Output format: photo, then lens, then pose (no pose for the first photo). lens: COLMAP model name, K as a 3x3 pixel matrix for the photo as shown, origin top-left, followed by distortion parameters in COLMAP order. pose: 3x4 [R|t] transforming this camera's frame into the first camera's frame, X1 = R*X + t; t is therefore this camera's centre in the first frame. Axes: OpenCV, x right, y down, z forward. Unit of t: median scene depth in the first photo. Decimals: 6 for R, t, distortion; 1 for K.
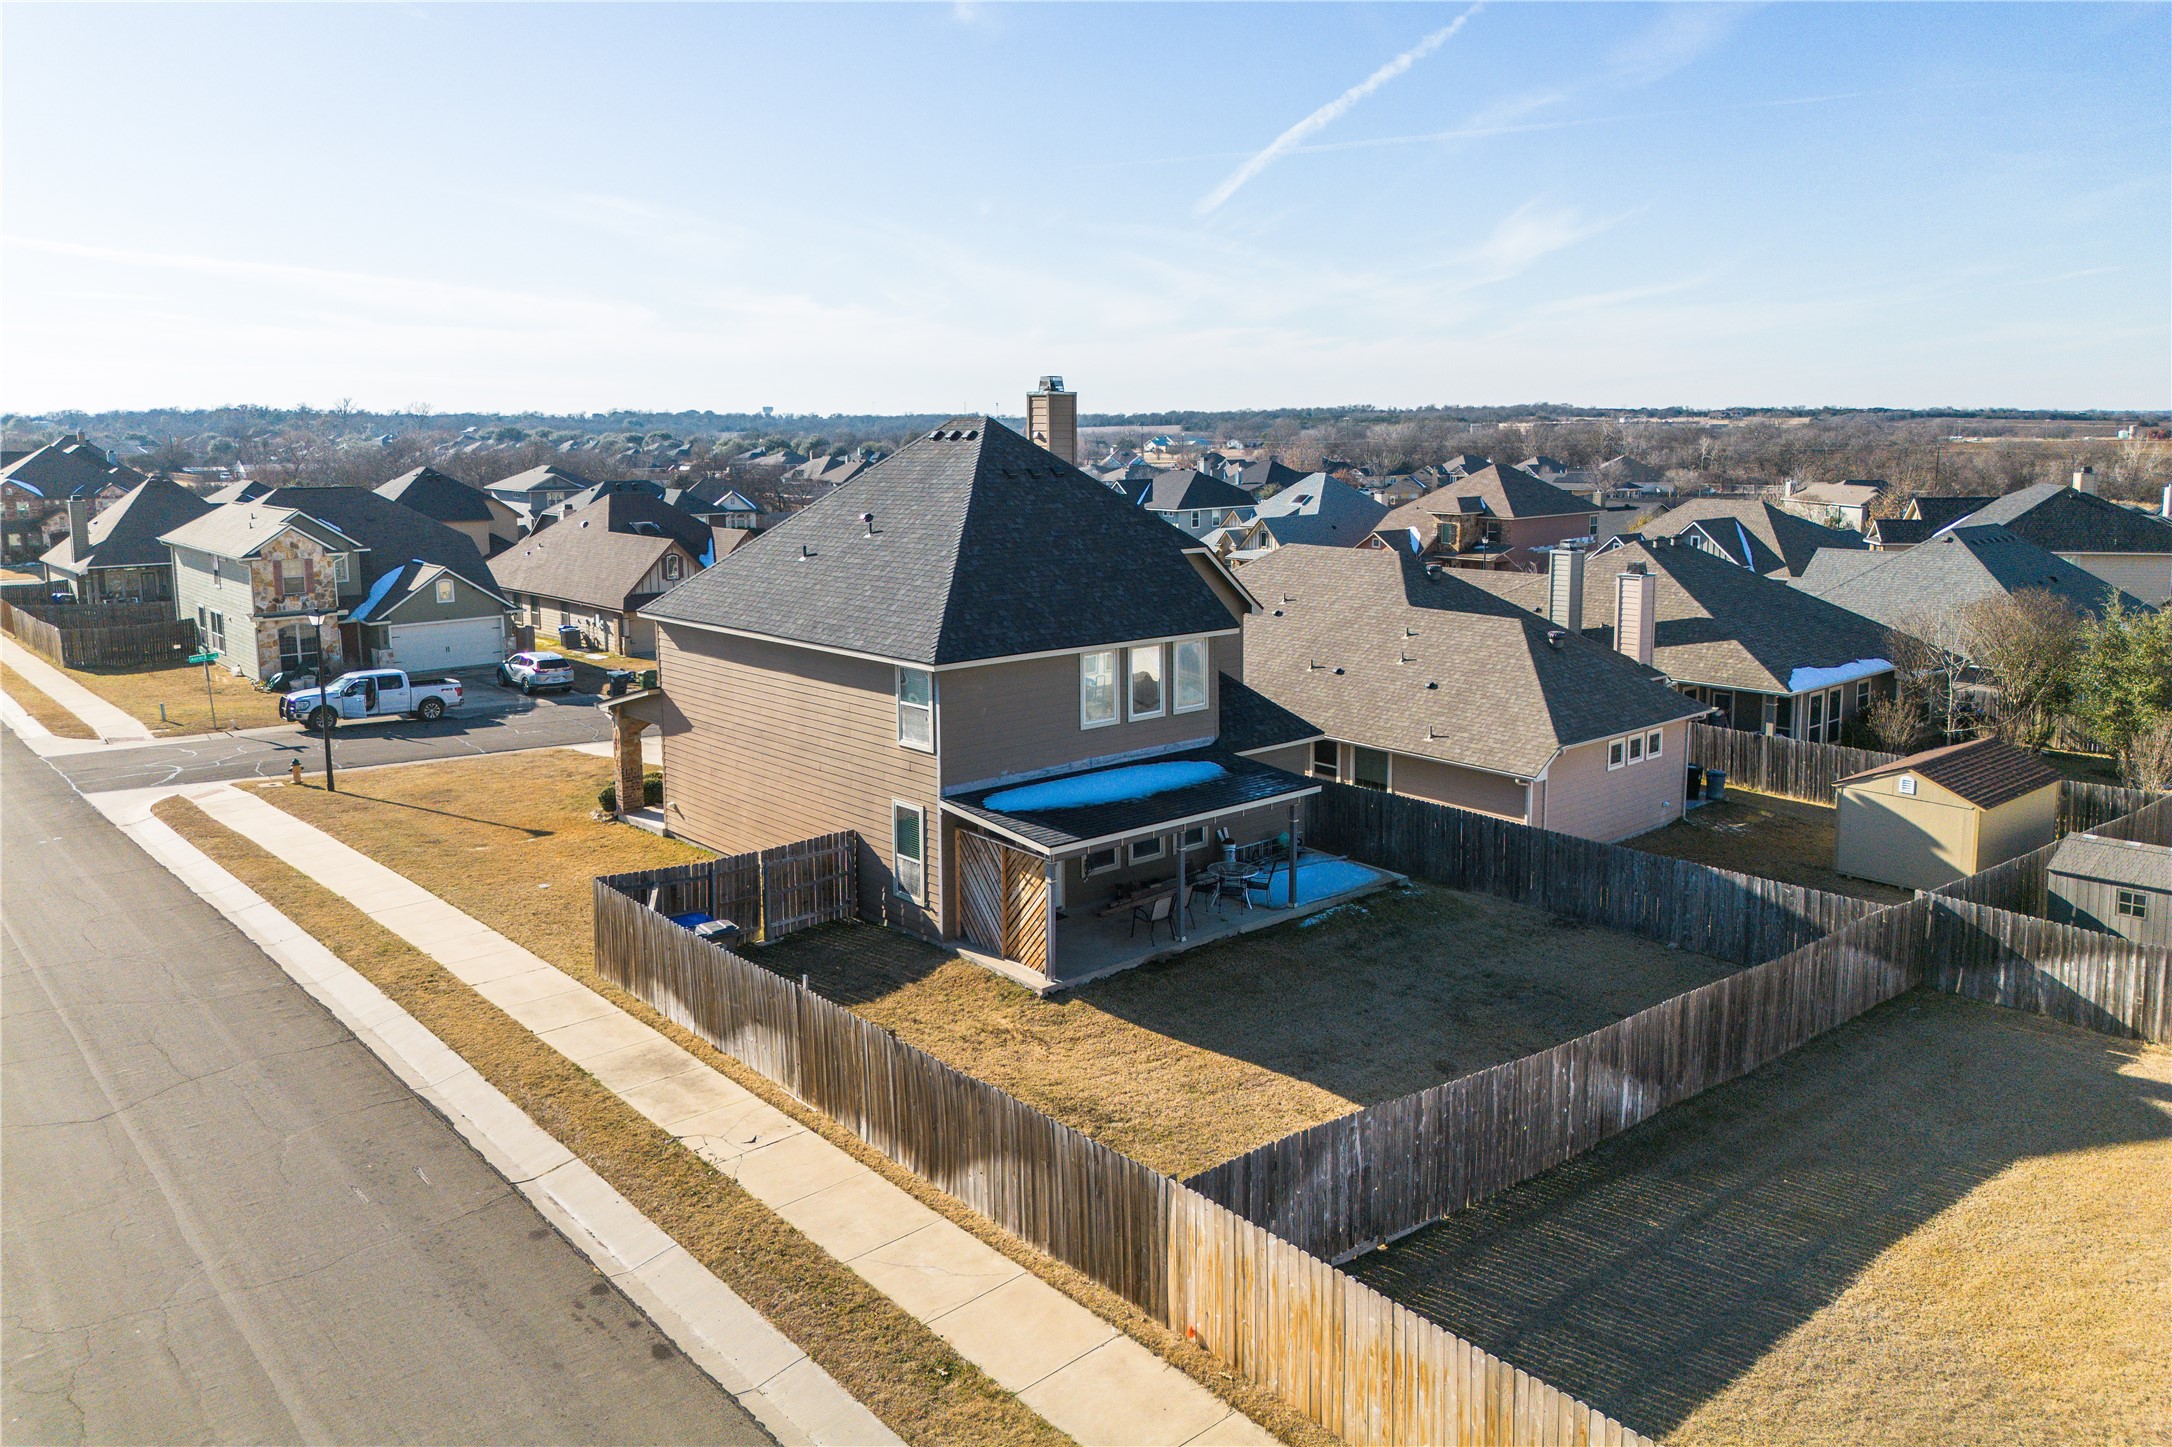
lens RADIAL K [[1511.3, 0, 1086.0], [0, 1511.3, 723.5], [0, 0, 1]] dist [0.008628, 0.003851]
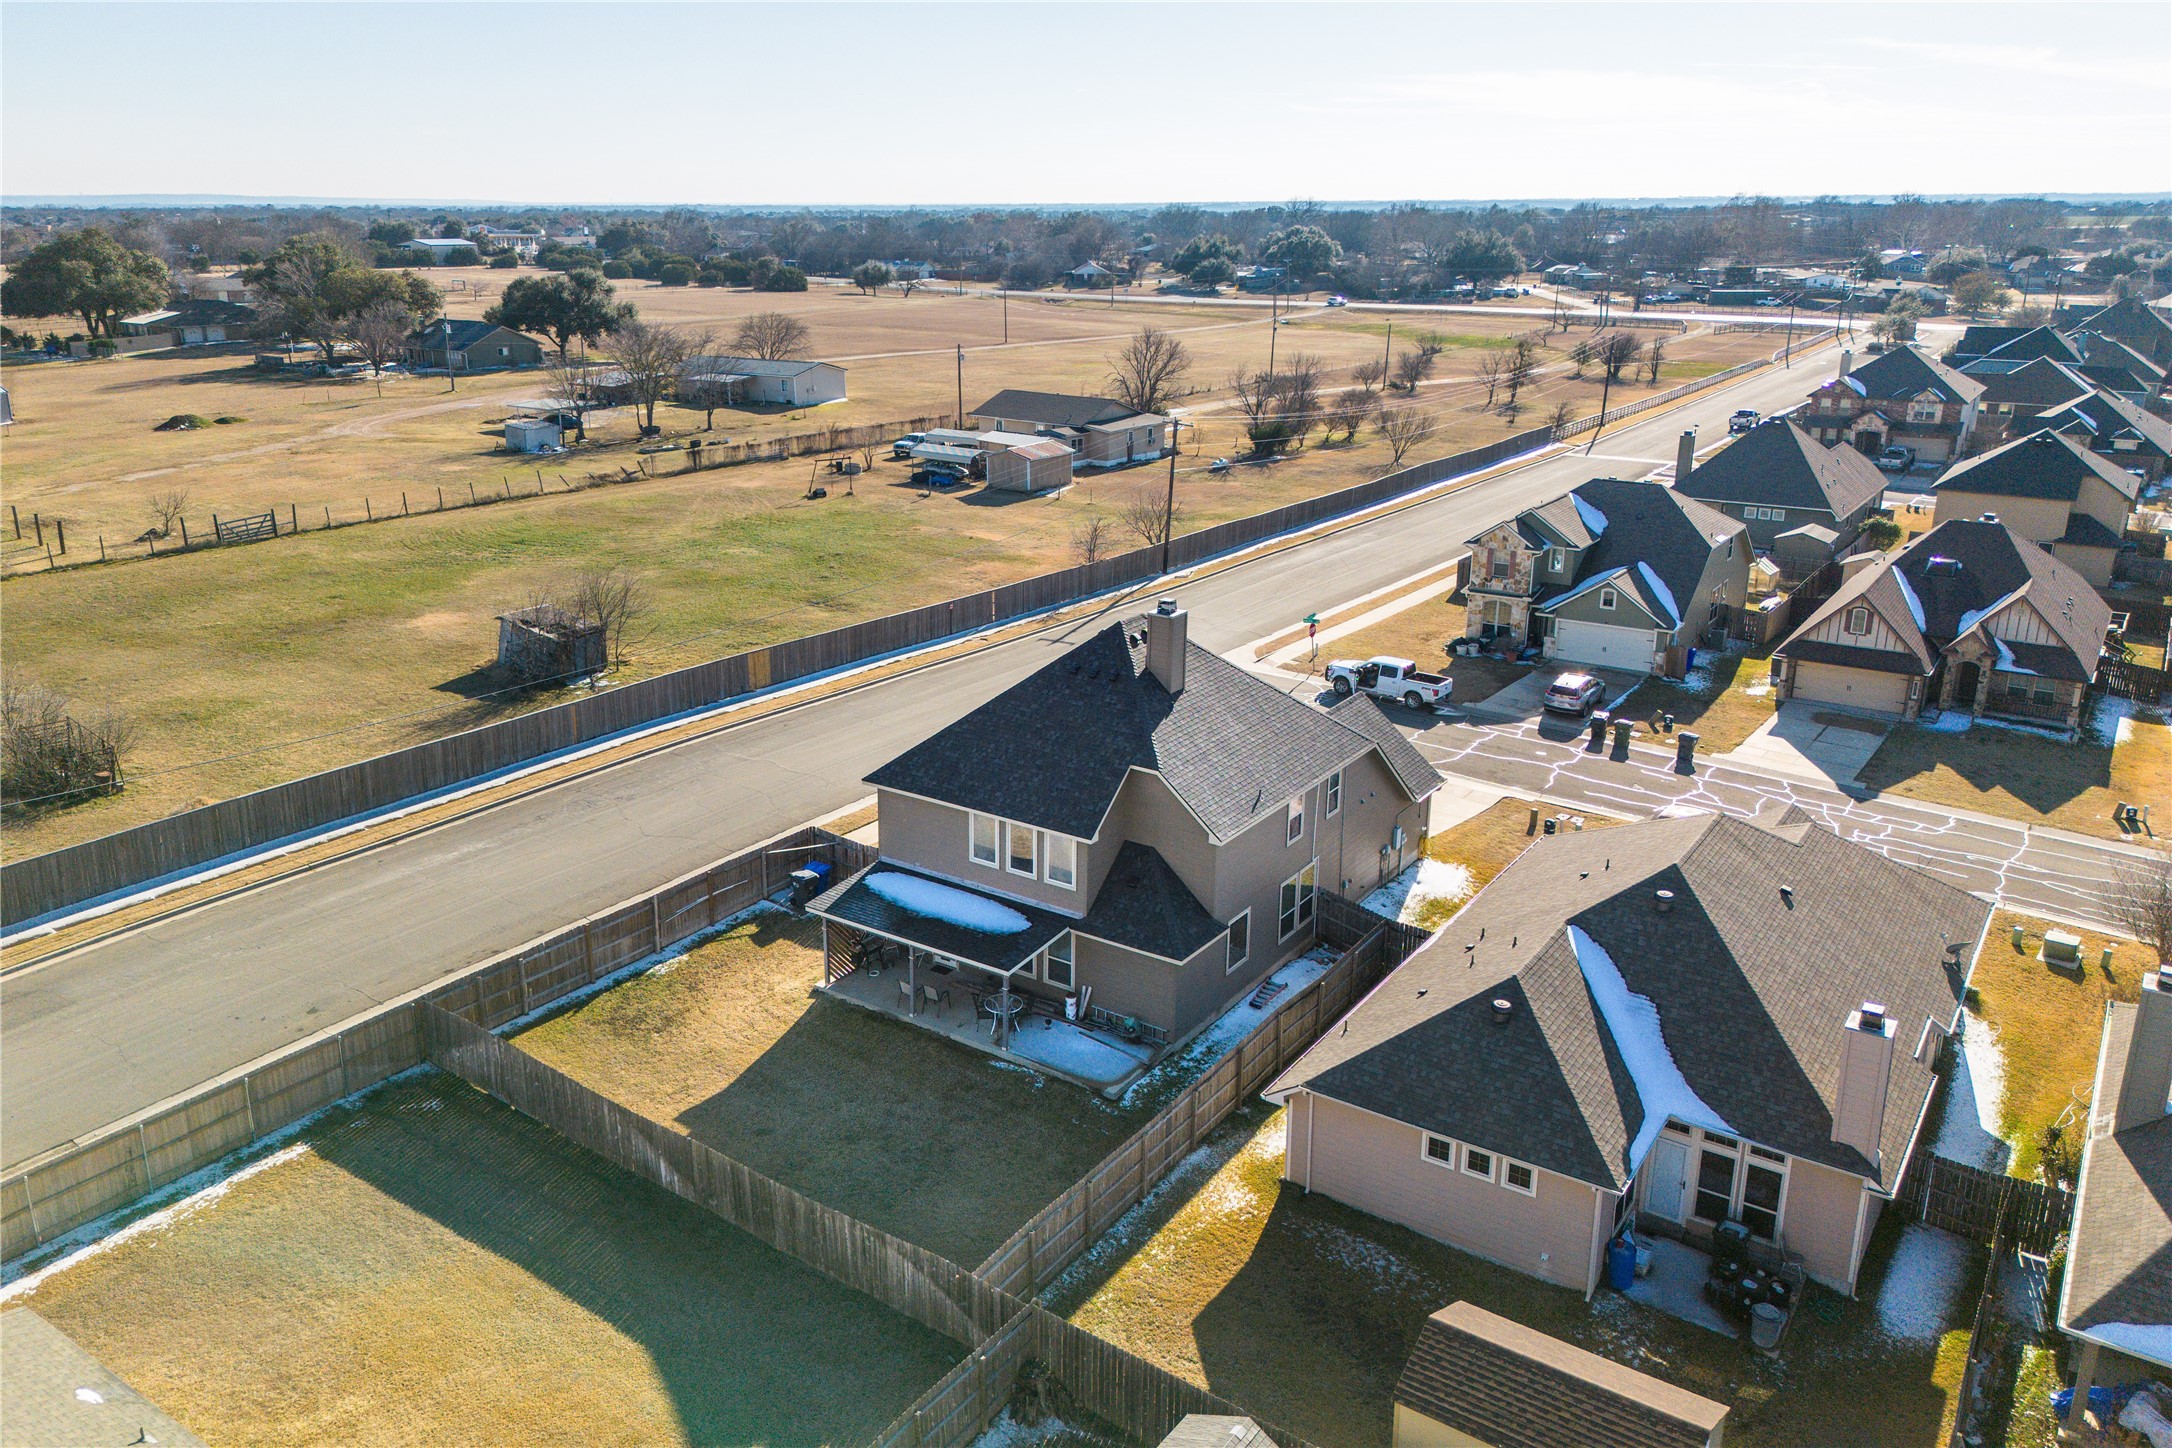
lens RADIAL K [[1704.7, 0, 1086.0], [0, 1704.7, 724.0], [0, 0, 1]] dist [-0.001907, 0.006503]
pose [[0.221576, 0.299084, -0.928145, 1.126848], [-0.180126, 0.947978, 0.262473, -0.427872], [0.958363, 0.109025, 0.263922, 0.506331]]
